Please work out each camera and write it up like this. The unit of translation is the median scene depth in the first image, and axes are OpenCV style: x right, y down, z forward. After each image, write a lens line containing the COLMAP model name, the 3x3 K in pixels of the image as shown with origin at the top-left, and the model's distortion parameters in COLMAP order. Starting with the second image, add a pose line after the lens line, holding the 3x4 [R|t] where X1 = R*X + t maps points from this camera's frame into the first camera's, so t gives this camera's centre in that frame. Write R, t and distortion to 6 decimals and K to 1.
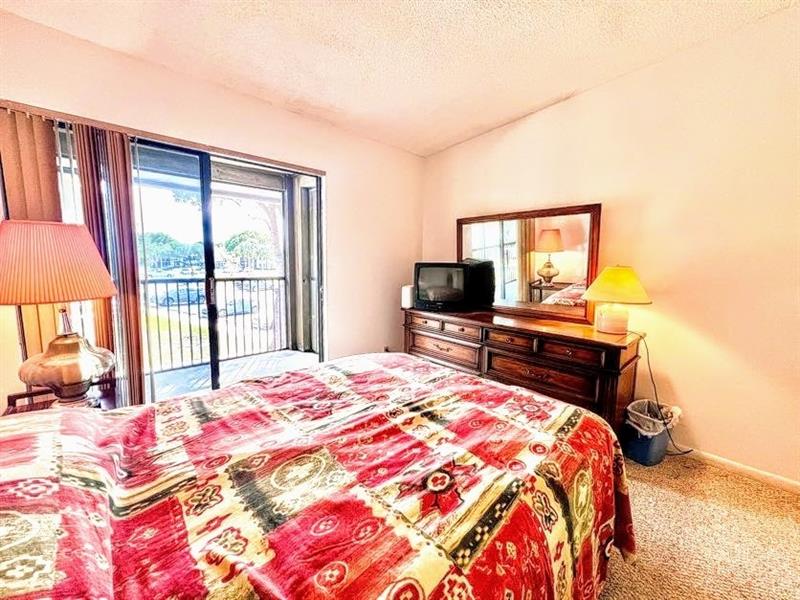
lens RADIAL K [[320.5, 0, 398.5], [0, 320.5, 295.0], [0, 0, 1]] dist [-0.005723, 0.001393]
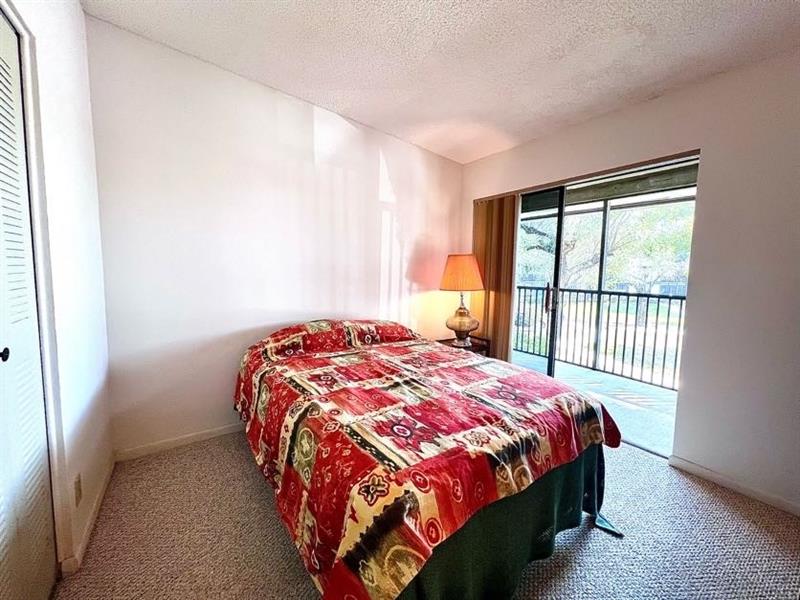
lens RADIAL K [[320.5, 0, 396.8], [0, 320.5, 295.8], [0, 0, 1]] dist [-0.005723, 0.001393]
pose [[-0.163979, 0.065992, -0.984254, 1.509393], [-0.123106, 0.988591, 0.086793, -0.114332], [0.978752, 0.135400, -0.153984, 1.272322]]
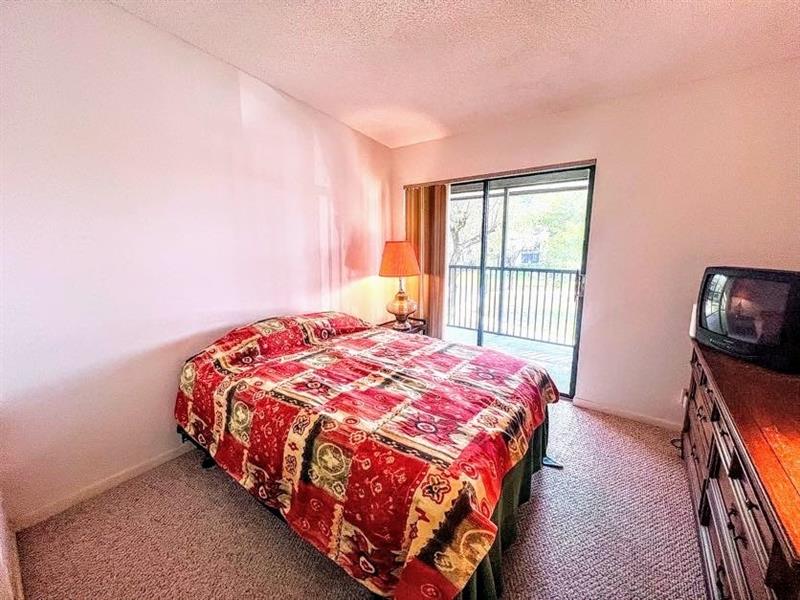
lens RADIAL K [[320.5, 0, 397.8], [0, 320.5, 296.5], [0, 0, 1]] dist [-0.005723, 0.001393]
pose [[0.165025, 0.146070, -0.975413, 1.522132], [-0.098130, 0.986497, 0.131128, -0.182897], [0.981396, 0.074077, 0.177131, 0.848096]]
